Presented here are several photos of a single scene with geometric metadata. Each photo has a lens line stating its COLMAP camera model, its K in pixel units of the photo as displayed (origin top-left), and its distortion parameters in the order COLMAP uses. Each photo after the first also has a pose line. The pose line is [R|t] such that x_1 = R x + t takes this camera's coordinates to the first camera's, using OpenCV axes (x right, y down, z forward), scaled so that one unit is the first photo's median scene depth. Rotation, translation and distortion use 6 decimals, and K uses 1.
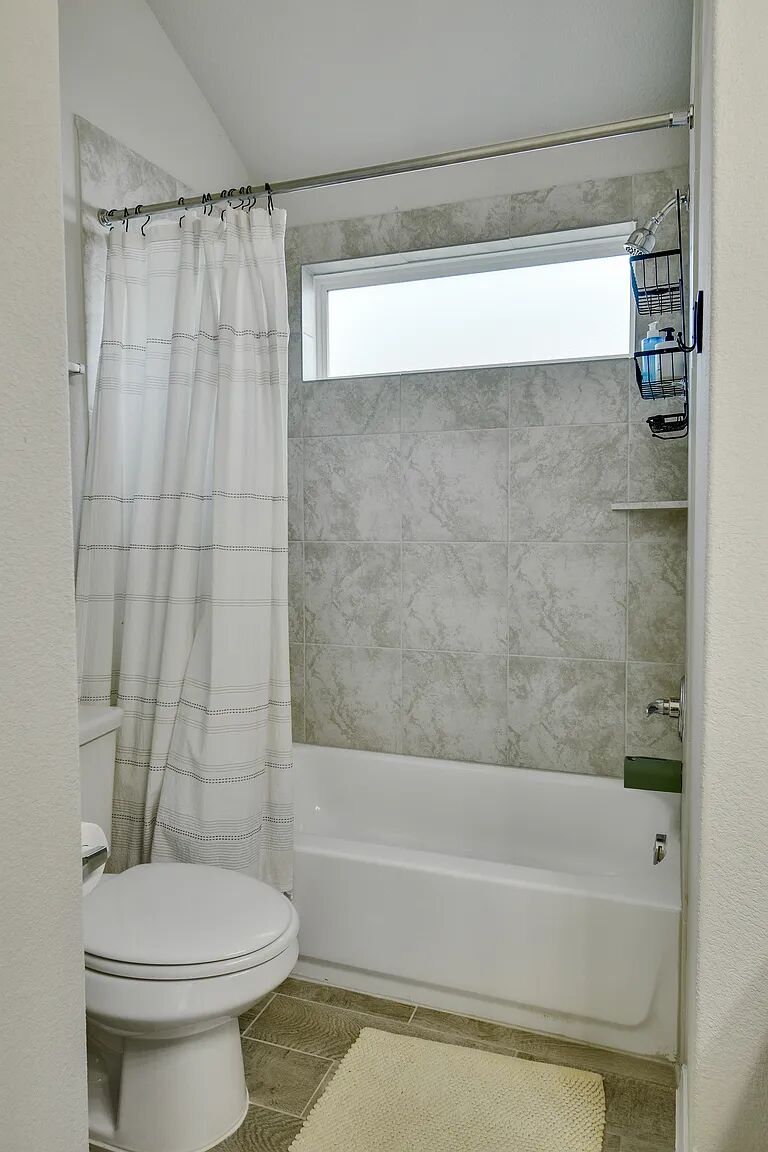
lens RADIAL K [[747.4, 0, 382.1], [0, 747.4, 563.3], [0, 0, 1]] dist [0.003420, -0.002404]
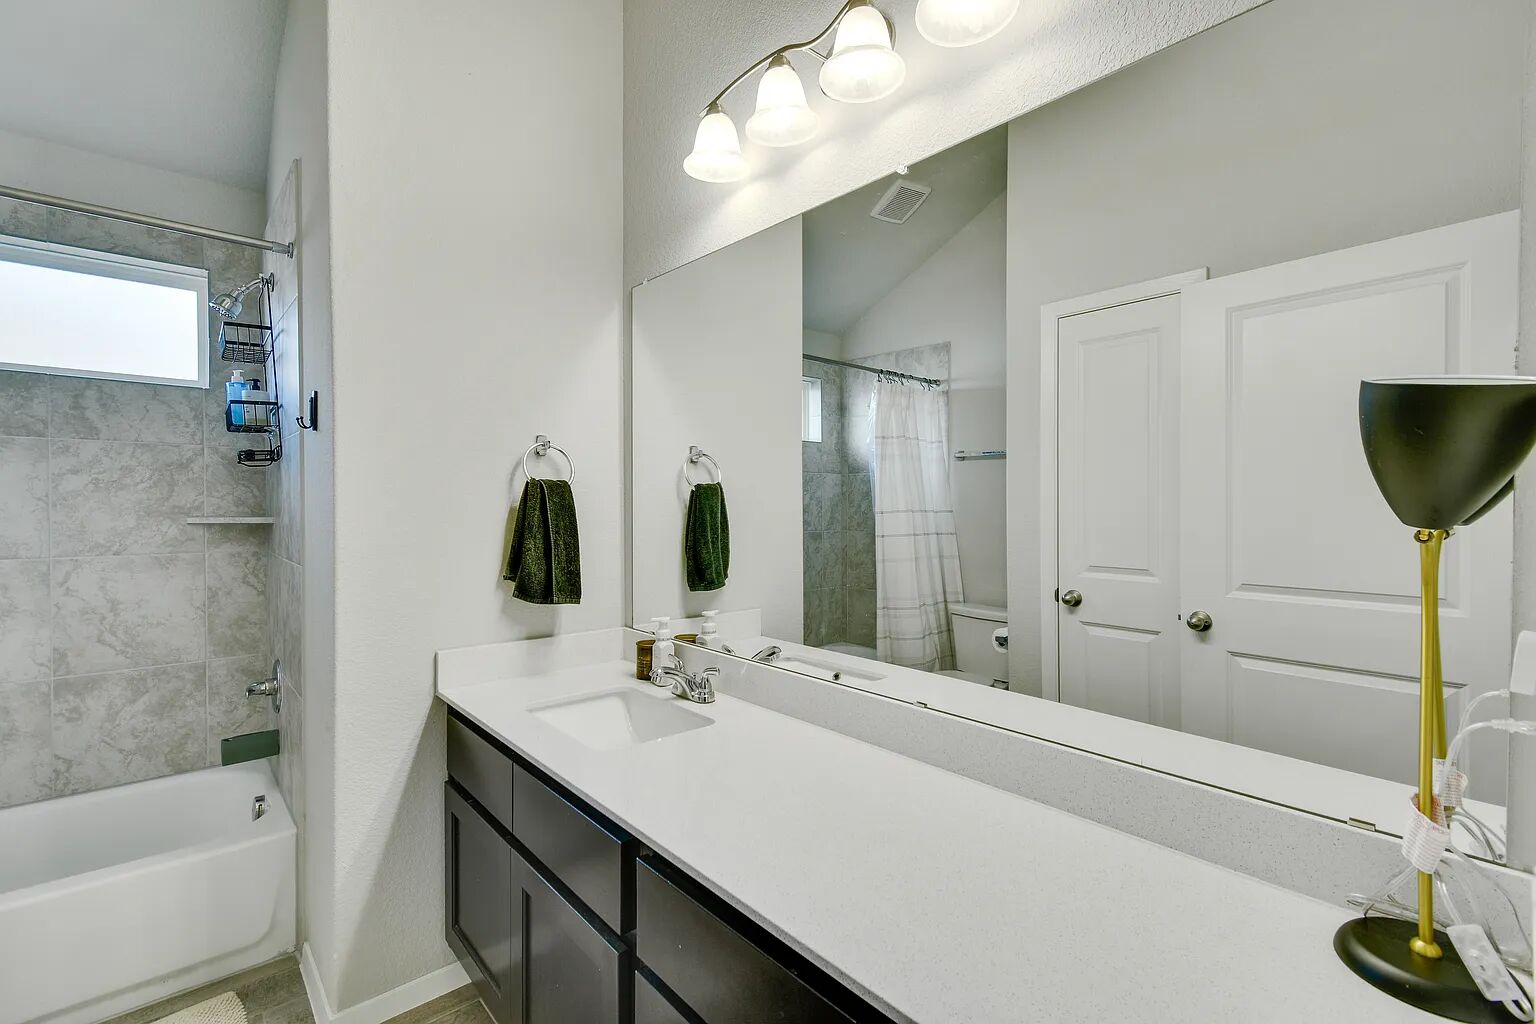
lens RADIAL K [[681.0, 0, 768.0], [0, 681.0, 512.0], [0, 0, 1]] dist [0.002492, 0.000463]
pose [[0.465220, 0.002339, 0.885192, -0.177987], [0.049820, 0.998342, -0.028821, -0.016946], [-0.883792, 0.057509, 0.464333, -0.210320]]
